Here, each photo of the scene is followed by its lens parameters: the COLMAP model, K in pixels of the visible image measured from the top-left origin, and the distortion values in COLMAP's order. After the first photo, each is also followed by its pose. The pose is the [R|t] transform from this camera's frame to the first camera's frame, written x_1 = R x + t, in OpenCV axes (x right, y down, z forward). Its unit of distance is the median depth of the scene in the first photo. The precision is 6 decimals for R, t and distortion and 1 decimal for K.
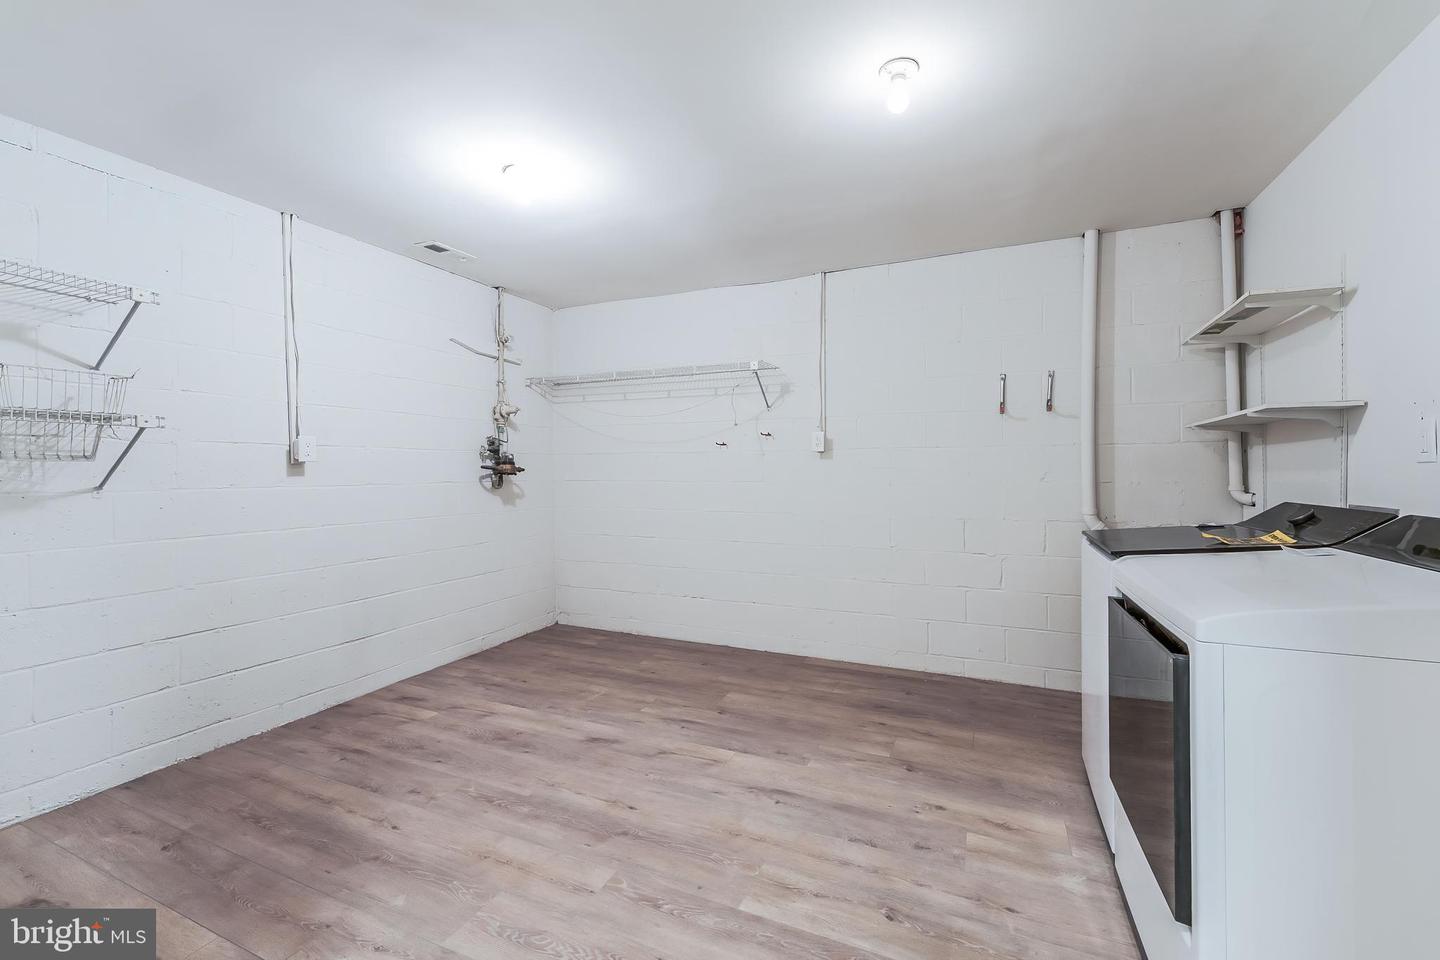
lens RADIAL K [[584.1, 0, 725.9], [0, 584.1, 475.5], [0, 0, 1]] dist [0.001505, -0.000896]
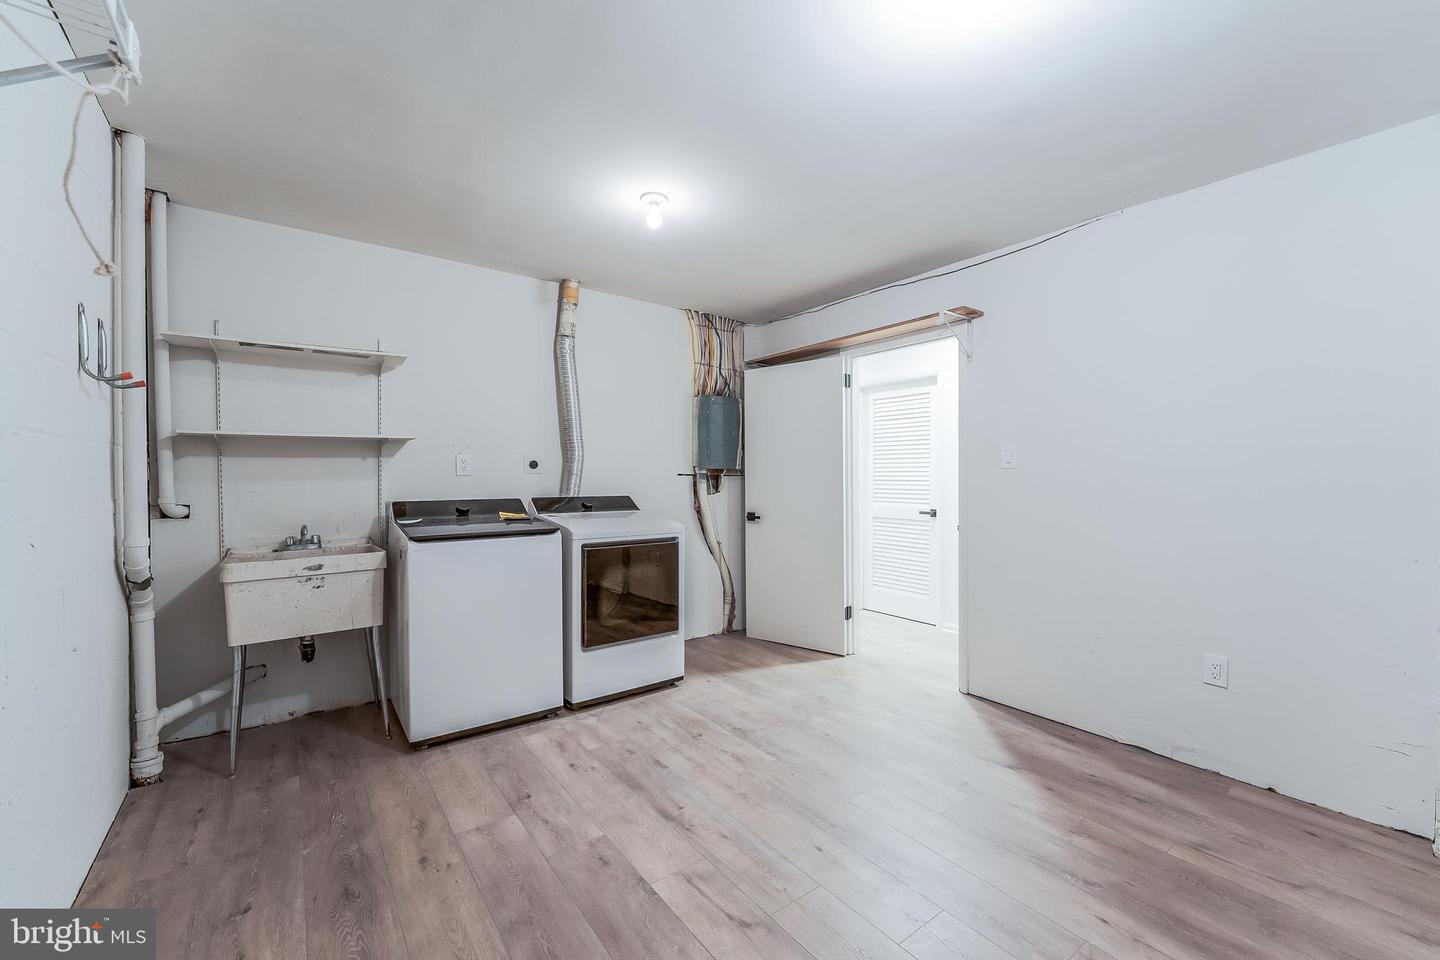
lens RADIAL K [[584.1, 0, 725.2], [0, 584.1, 478.2], [0, 0, 1]] dist [0.001505, -0.000896]
pose [[-0.873217, 0.000949, 0.487331, -0.471094], [0.007108, 0.999917, 0.010789, -0.023715], [-0.487280, 0.012885, -0.873150, 1.831366]]
